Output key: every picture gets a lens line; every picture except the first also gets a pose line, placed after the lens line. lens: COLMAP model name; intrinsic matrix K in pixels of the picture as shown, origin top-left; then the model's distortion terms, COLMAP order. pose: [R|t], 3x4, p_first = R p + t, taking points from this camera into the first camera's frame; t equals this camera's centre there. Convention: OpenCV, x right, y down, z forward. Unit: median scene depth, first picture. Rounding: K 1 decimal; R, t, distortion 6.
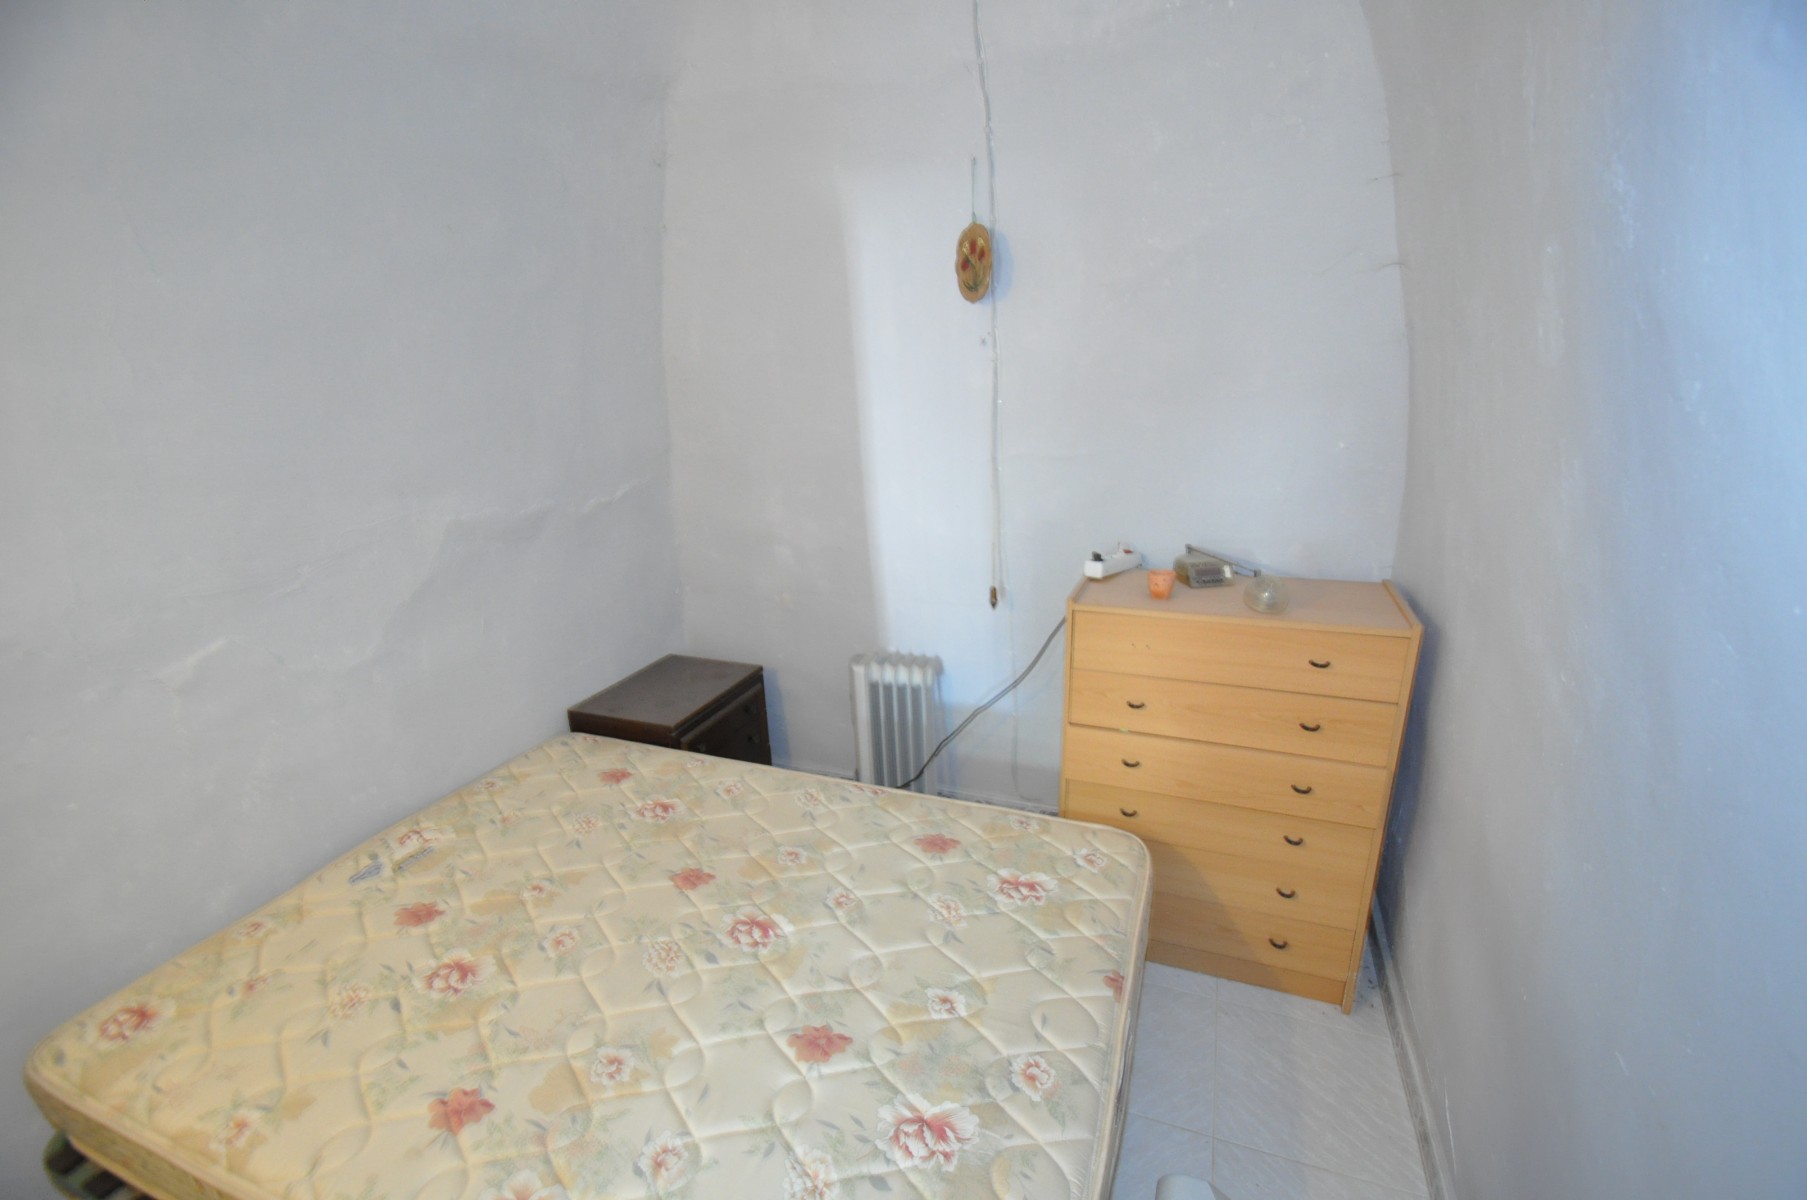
lens RADIAL K [[787.0, 0, 914.4], [0, 787.0, 608.7], [0, 0, 1]] dist [-0.001510, -0.000143]
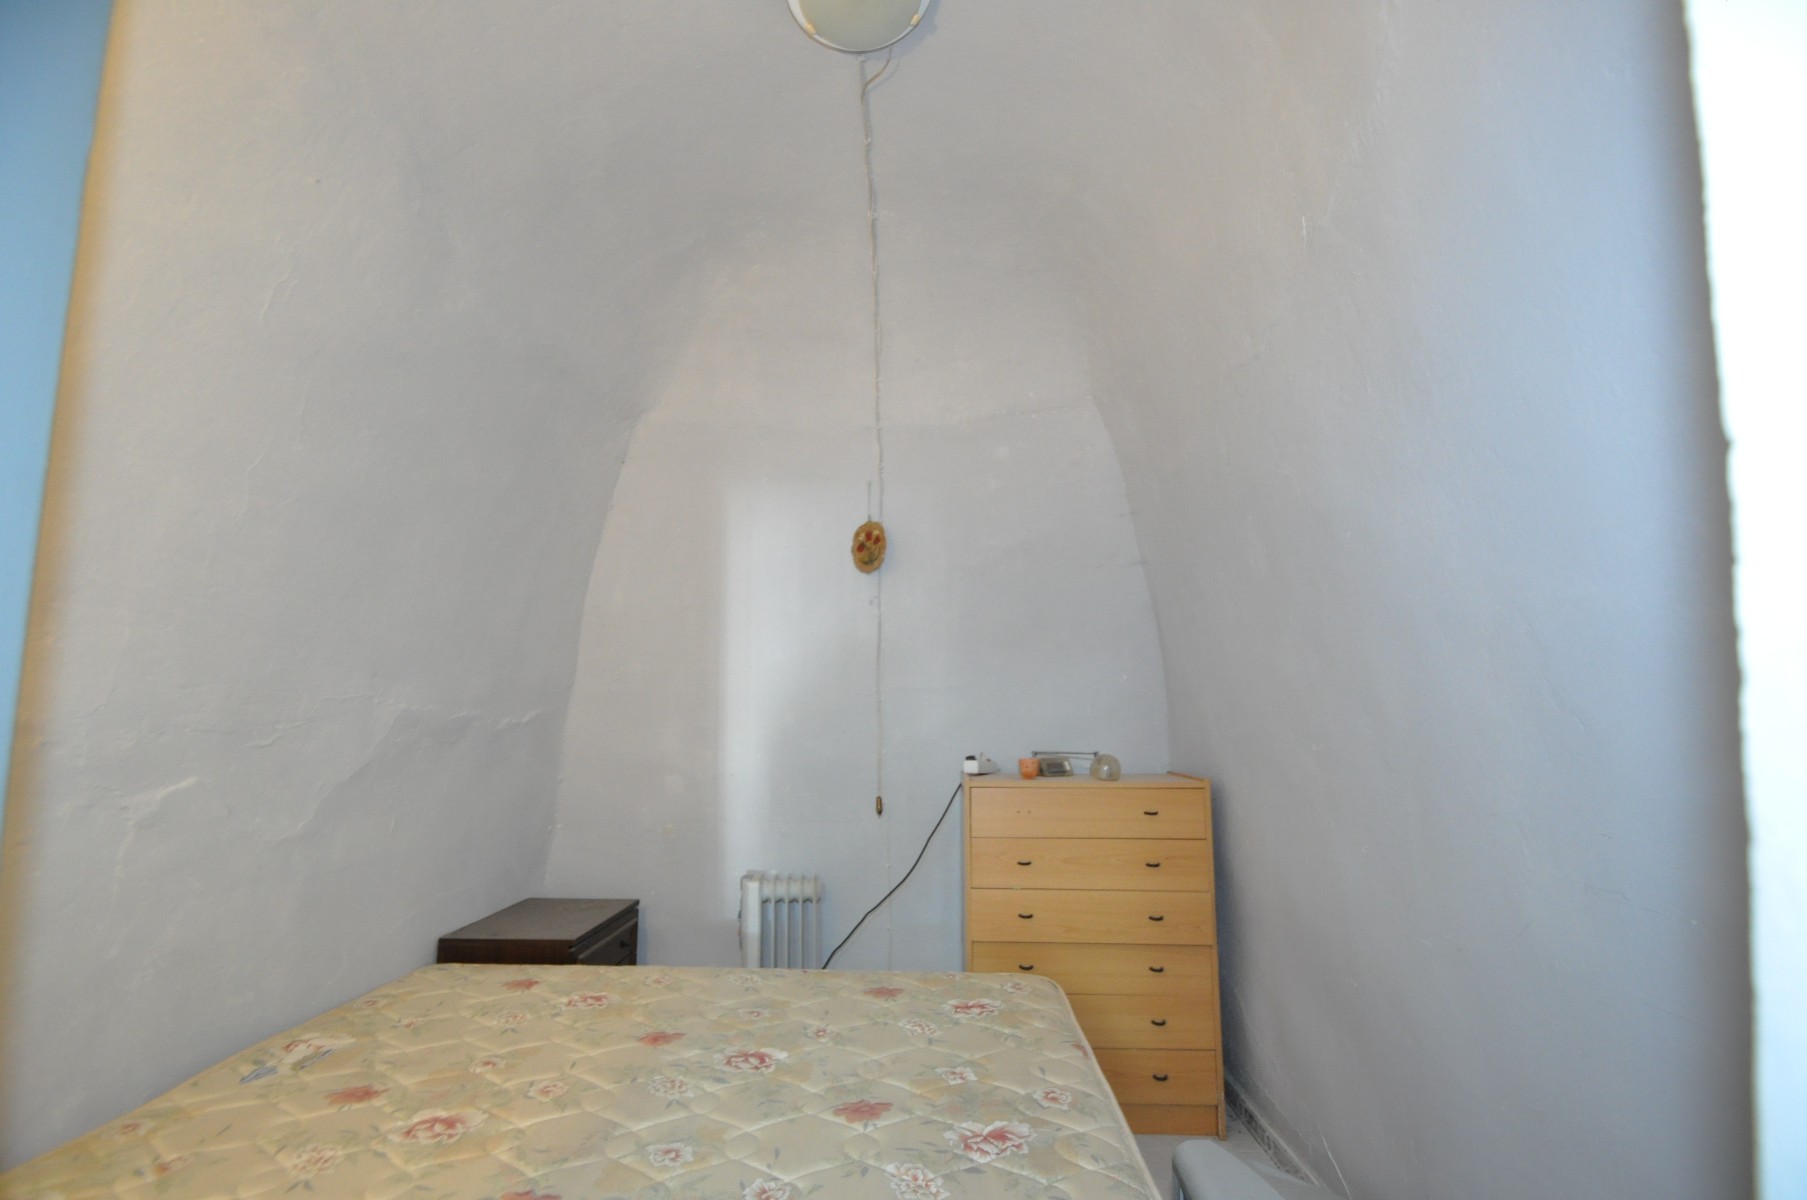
lens RADIAL K [[787.0, 0, 894.8], [0, 787.0, 606.4], [0, 0, 1]] dist [-0.001510, -0.000143]
pose [[0.946518, 0.079692, 0.312654, -0.340276], [0.067440, 0.898749, -0.433247, 0.289630], [-0.315523, 0.431161, 0.845308, -0.161604]]
